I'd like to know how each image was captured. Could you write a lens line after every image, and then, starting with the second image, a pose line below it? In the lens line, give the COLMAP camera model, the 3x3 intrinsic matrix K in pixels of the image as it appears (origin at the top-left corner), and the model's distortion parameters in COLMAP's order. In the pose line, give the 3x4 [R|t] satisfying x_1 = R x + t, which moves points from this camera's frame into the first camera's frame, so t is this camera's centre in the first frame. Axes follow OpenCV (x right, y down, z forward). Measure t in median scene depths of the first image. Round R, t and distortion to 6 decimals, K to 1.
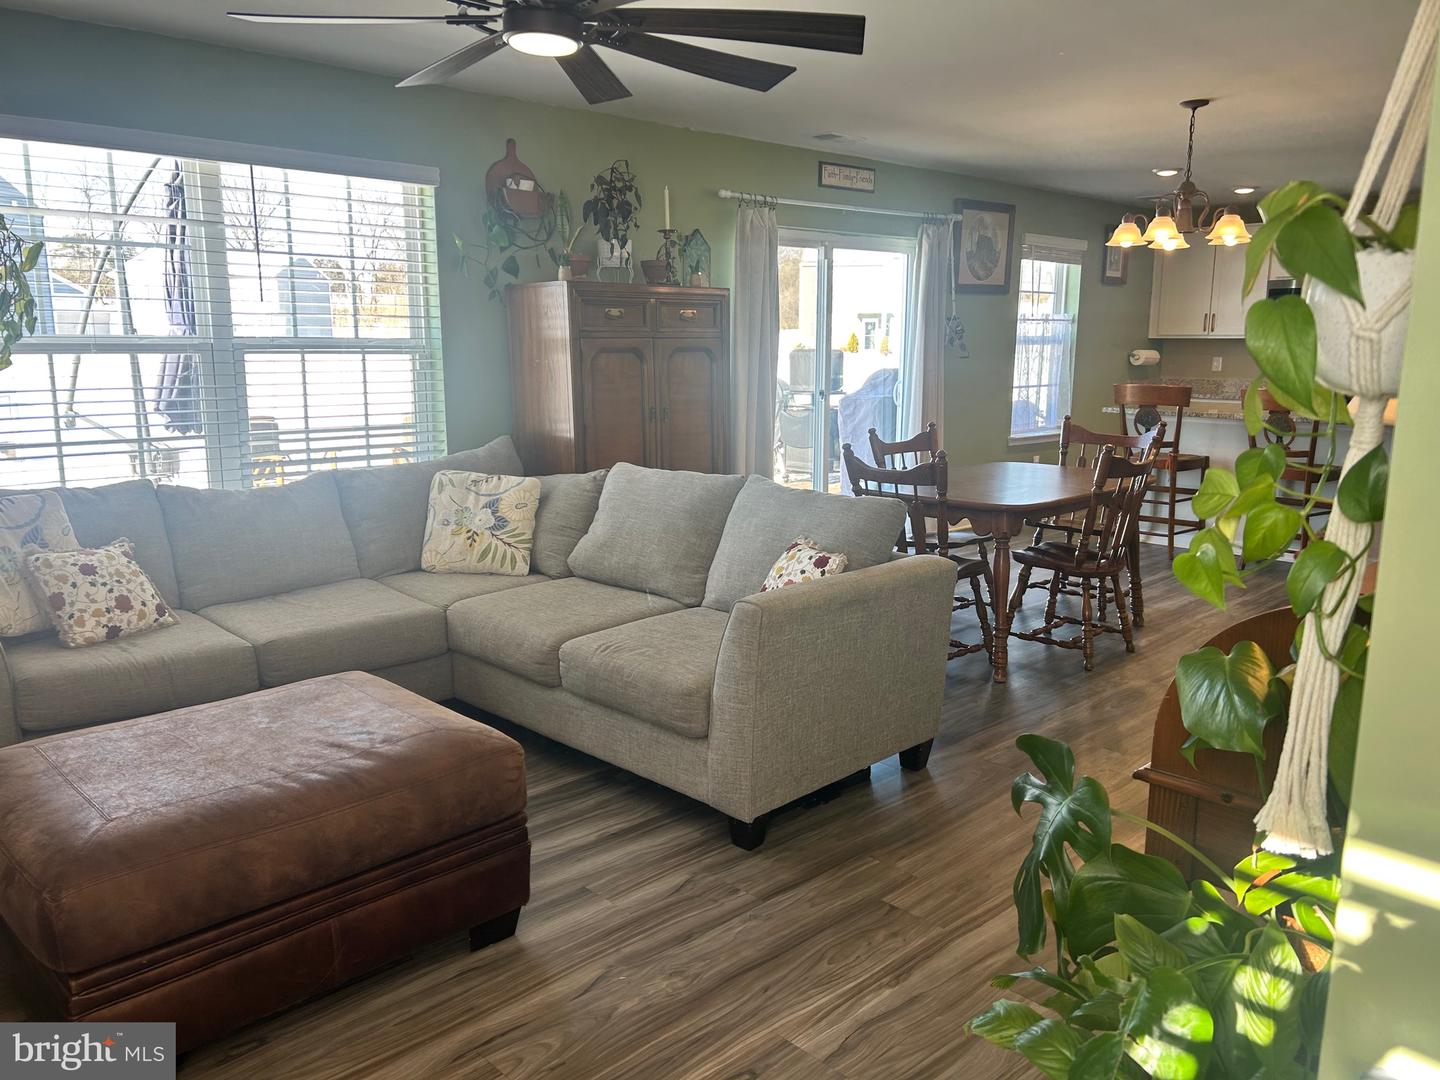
lens RADIAL K [[1091.9, 0, 720.0], [0, 1091.9, 540.0], [0, 0, 1]] dist [0.026421, -0.010726]
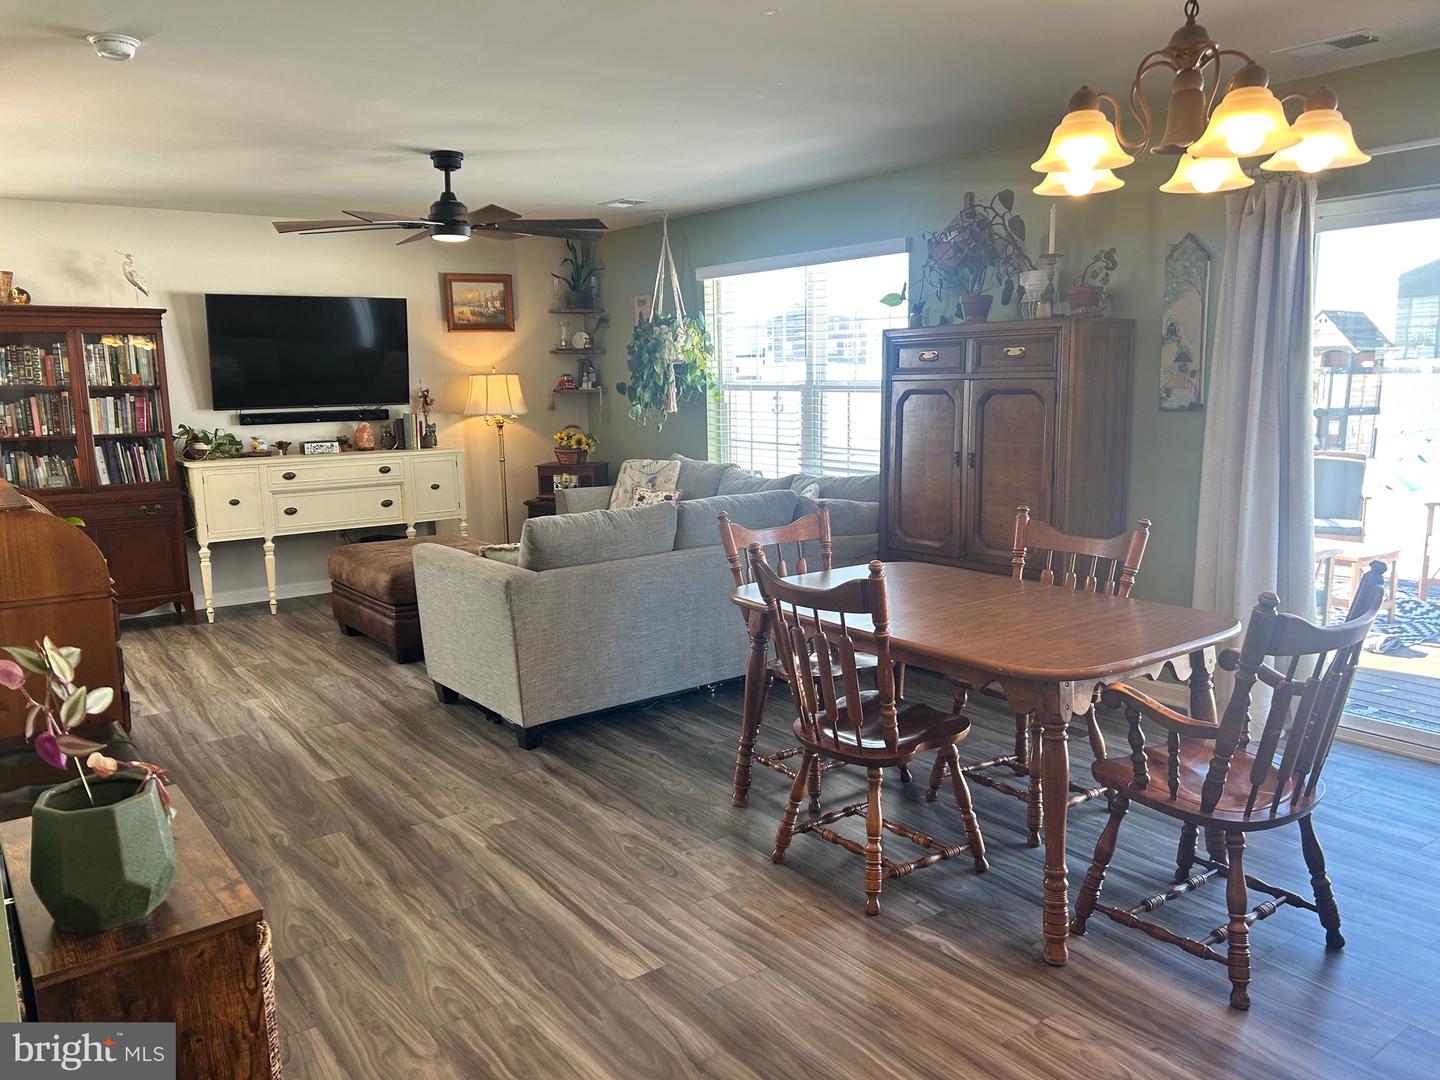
lens RADIAL K [[1091.9, 0, 720.0], [0, 1091.9, 540.0], [0, 0, 1]] dist [0.026421, -0.010726]
pose [[-0.137236, 0.153512, -0.978571, 1.672897], [-0.165013, 0.970570, 0.175398, -0.332751], [0.976697, 0.185548, -0.107865, 1.685181]]
